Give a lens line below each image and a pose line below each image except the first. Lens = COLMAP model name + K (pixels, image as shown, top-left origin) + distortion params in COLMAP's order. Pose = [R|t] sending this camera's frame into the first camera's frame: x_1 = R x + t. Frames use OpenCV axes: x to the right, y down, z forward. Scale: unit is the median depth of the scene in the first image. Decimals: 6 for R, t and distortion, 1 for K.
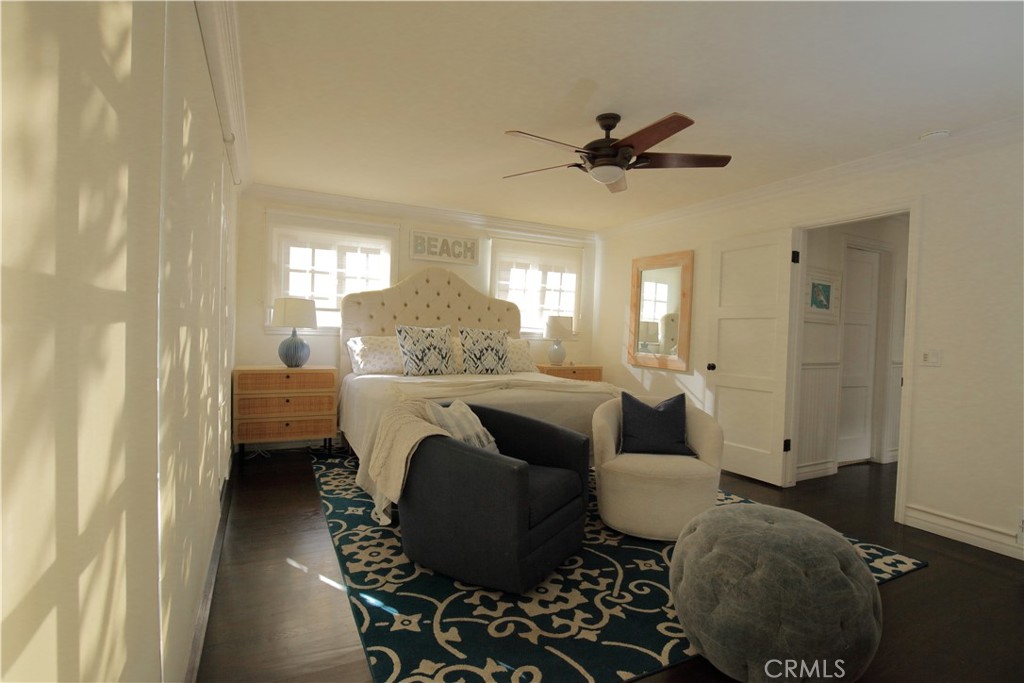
lens RADIAL K [[494.9, 0, 519.8], [0, 494.9, 346.3], [0, 0, 1]] dist [-0.013574, -0.000042]
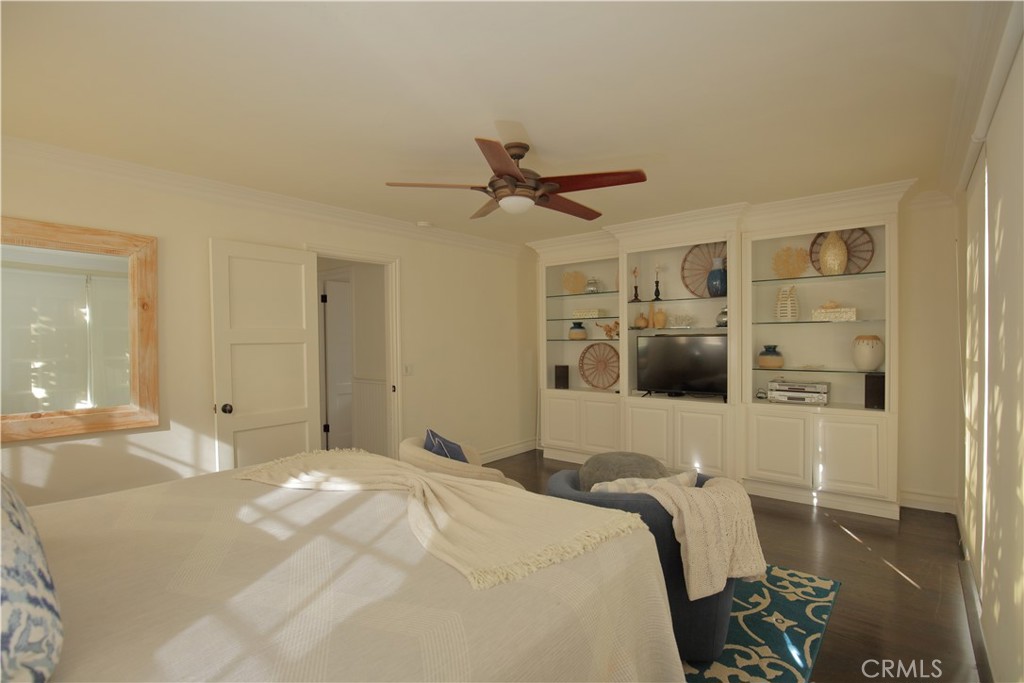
lens RADIAL K [[494.9, 0, 520.9], [0, 494.9, 336.0], [0, 0, 1]] dist [-0.013574, -0.000042]
pose [[-0.400622, -0.015222, 0.916117, -0.880676], [0.027735, 0.999202, 0.028731, -0.145750], [-0.915824, 0.036919, -0.399880, 1.689761]]
